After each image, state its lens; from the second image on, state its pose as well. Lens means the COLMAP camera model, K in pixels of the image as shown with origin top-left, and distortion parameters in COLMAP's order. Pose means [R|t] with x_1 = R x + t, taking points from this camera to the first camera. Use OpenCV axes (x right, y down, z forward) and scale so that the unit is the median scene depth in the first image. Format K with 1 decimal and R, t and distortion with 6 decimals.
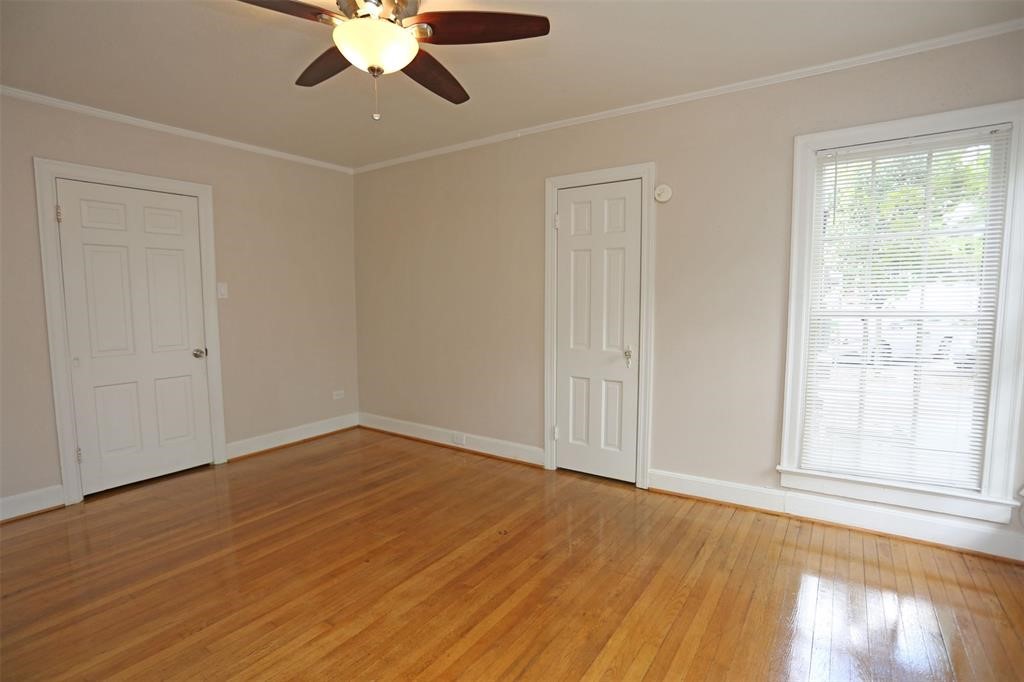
lens RADIAL K [[498.7, 0, 510.3], [0, 498.7, 341.1], [0, 0, 1]] dist [-0.068299, 0.027213]
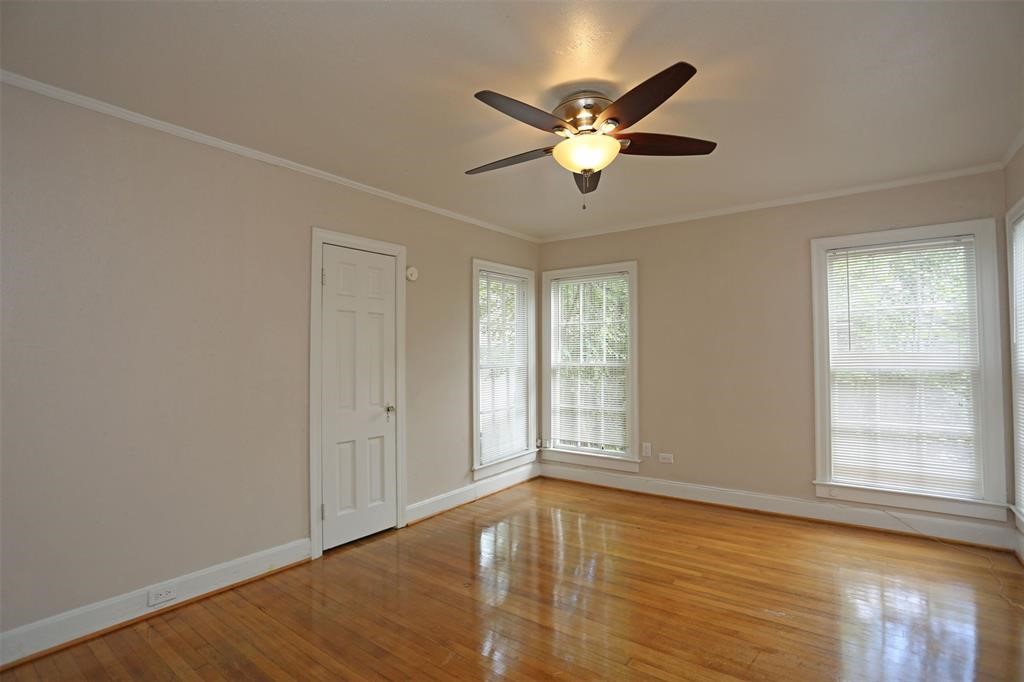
lens RADIAL K [[498.7, 0, 510.3], [0, 498.7, 341.1], [0, 0, 1]] dist [-0.068299, 0.027213]
pose [[0.047900, 0.031474, 0.998356, -0.870177], [0.095608, 0.994770, -0.035948, -0.060627], [-0.994266, 0.097173, 0.044640, 0.677224]]
